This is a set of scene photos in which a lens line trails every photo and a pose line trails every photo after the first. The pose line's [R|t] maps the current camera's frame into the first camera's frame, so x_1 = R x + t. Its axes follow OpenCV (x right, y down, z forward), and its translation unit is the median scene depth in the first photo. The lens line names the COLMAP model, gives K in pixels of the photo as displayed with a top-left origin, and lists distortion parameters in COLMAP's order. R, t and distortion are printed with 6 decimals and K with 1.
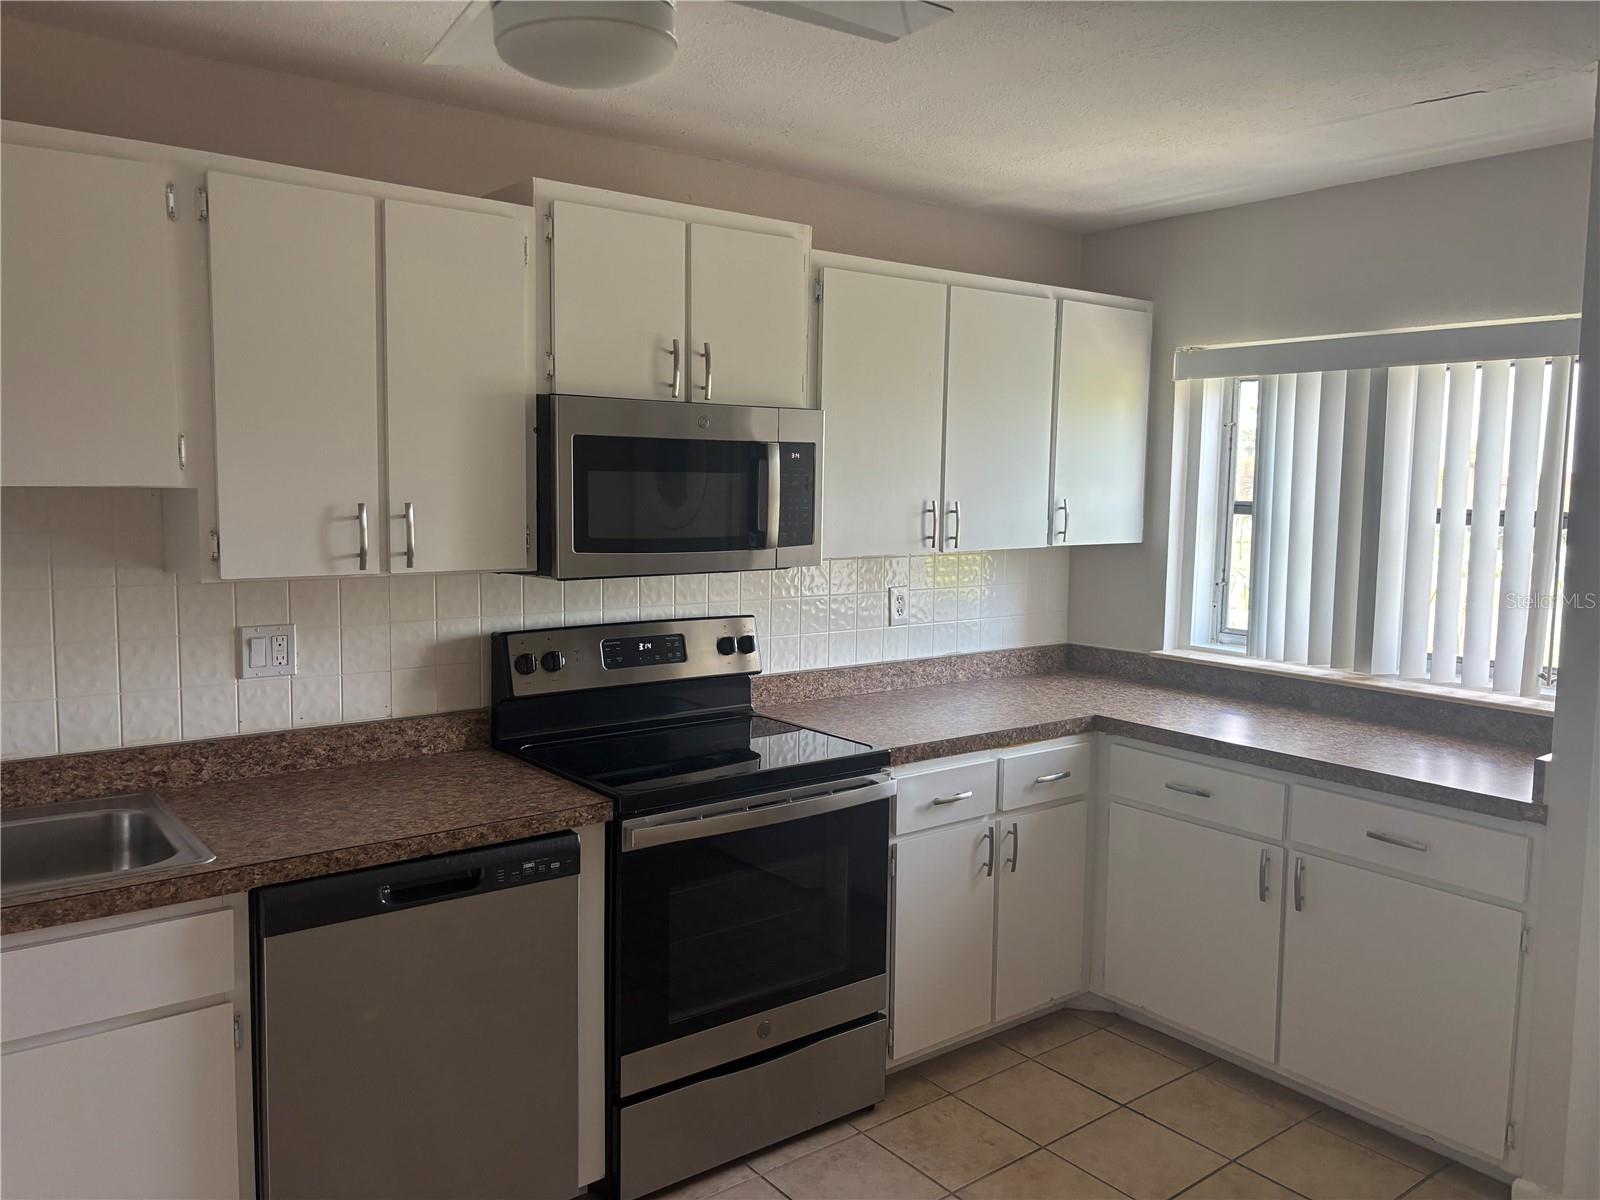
lens RADIAL K [[1215.3, 0, 800.0], [0, 1215.3, 600.0], [0, 0, 1]] dist [0.007723, 0.001019]
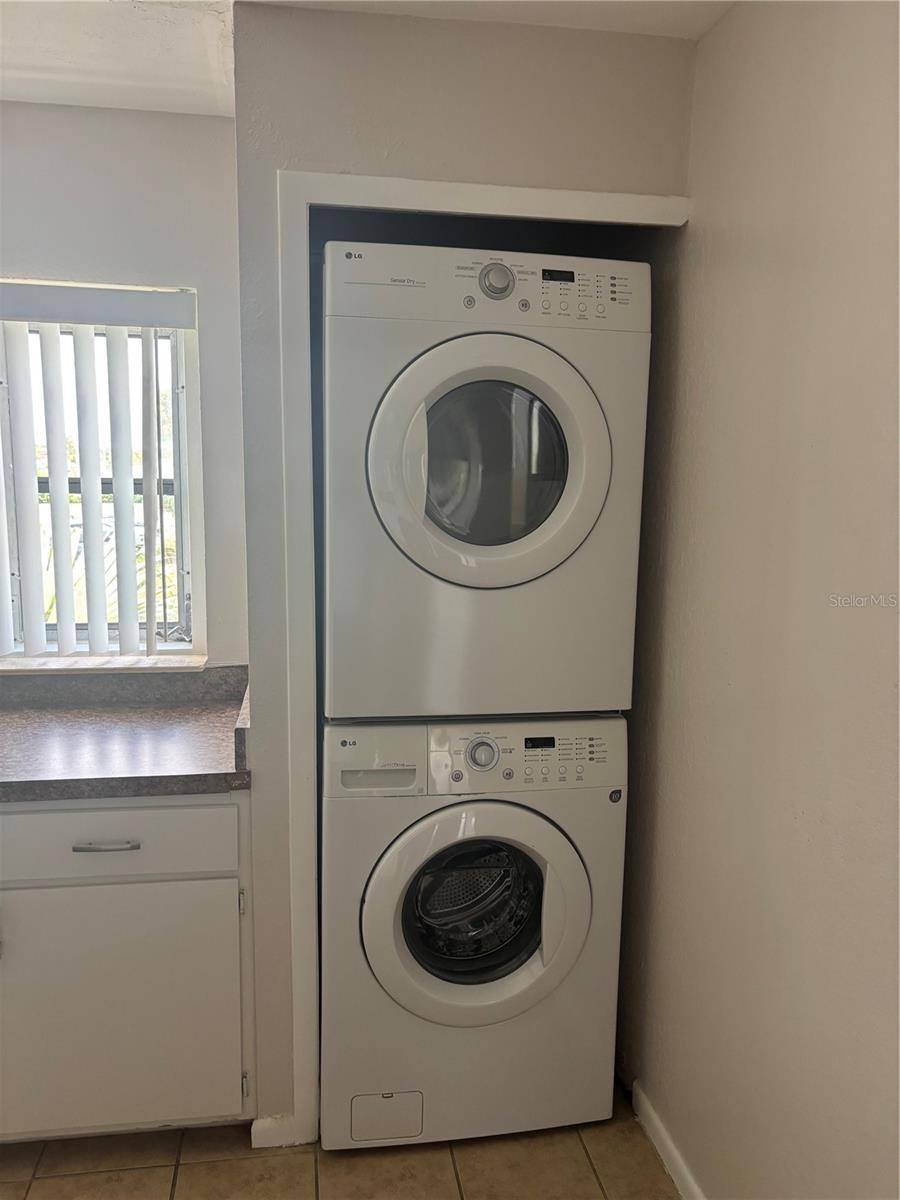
lens RADIAL K [[911.5, 0, 446.9], [0, 911.5, 609.6], [0, 0, 1]] dist [0.007723, 0.001019]
pose [[0.485573, -0.139467, 0.862999, 0.051589], [0.077094, 0.990177, 0.116642, -0.040322], [-0.870790, 0.009893, 0.491556, 0.469477]]
